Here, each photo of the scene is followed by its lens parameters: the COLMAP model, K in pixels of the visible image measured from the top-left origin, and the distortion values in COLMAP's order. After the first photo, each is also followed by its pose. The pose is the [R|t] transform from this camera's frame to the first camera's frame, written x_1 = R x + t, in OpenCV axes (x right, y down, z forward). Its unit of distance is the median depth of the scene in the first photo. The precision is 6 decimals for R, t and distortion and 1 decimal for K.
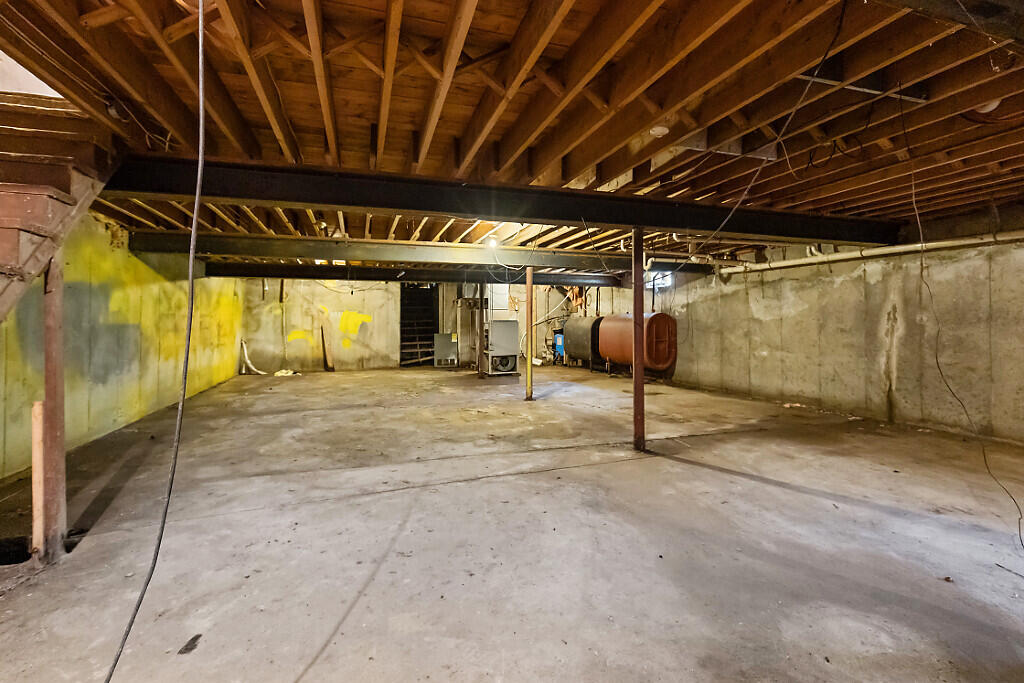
lens RADIAL K [[464.5, 0, 511.5], [0, 464.5, 334.5], [0, 0, 1]] dist [-0.003329, -0.000061]
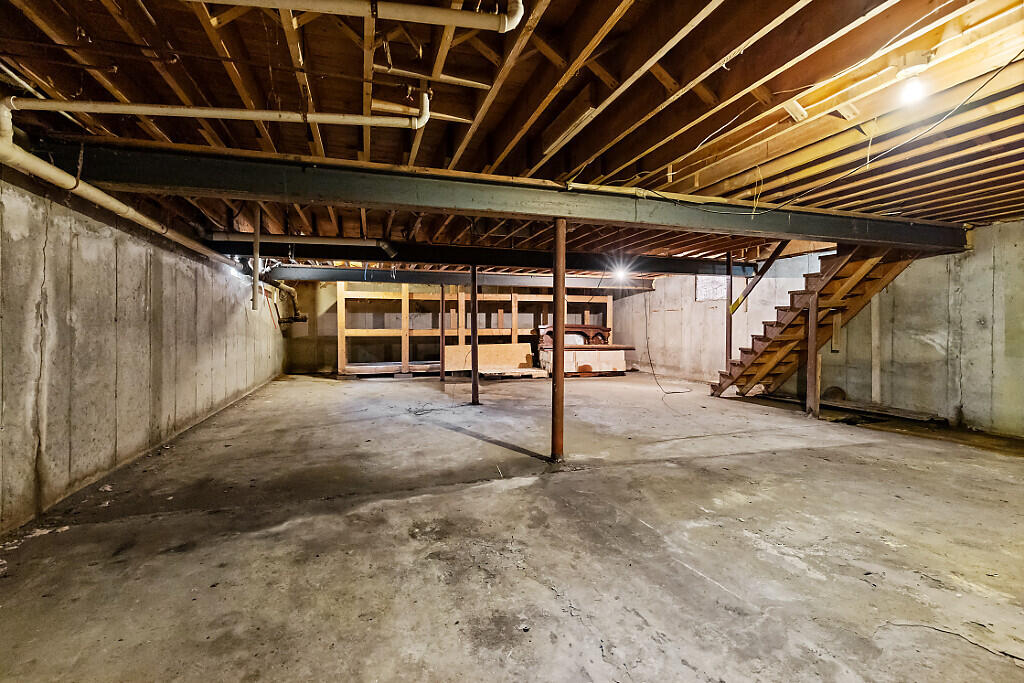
lens RADIAL K [[464.5, 0, 510.5], [0, 464.5, 339.0], [0, 0, 1]] dist [-0.003329, -0.000061]
pose [[-0.999988, -0.004468, 0.002168, 0.291013], [-0.004358, 0.998822, 0.048325, -0.035828], [-0.002381, 0.048315, -0.998829, 1.512924]]
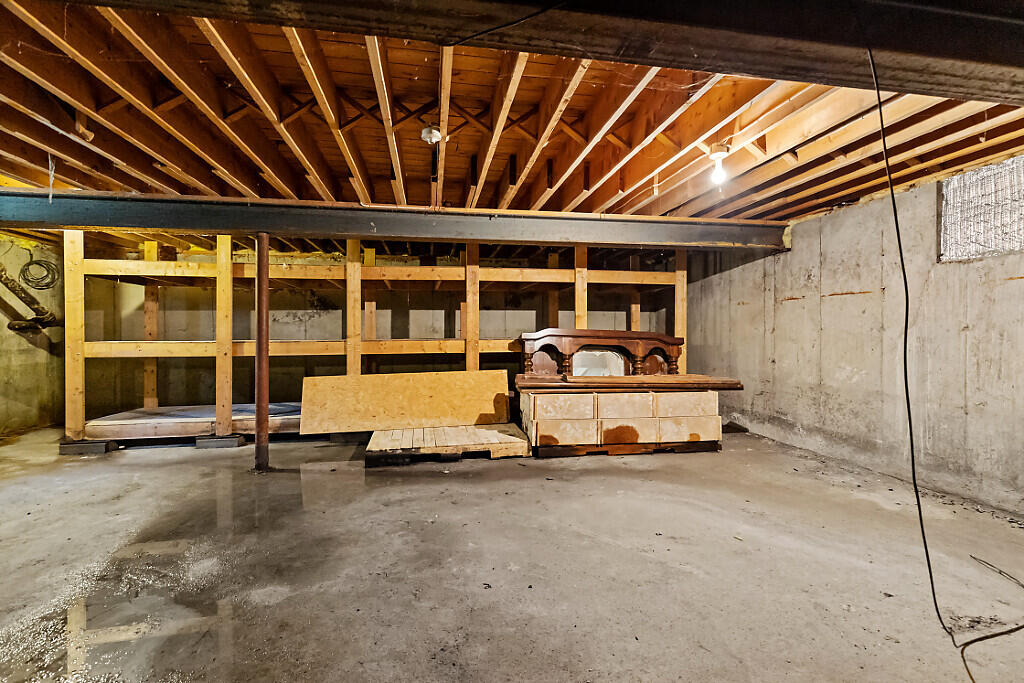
lens RADIAL K [[464.5, 0, 510.2], [0, 464.5, 334.1], [0, 0, 1]] dist [-0.003329, -0.000061]
pose [[-0.989920, -0.003518, 0.141584, 0.204451], [-0.000246, 0.999733, 0.023120, -0.028468], [-0.141627, 0.022852, -0.989656, 1.098221]]
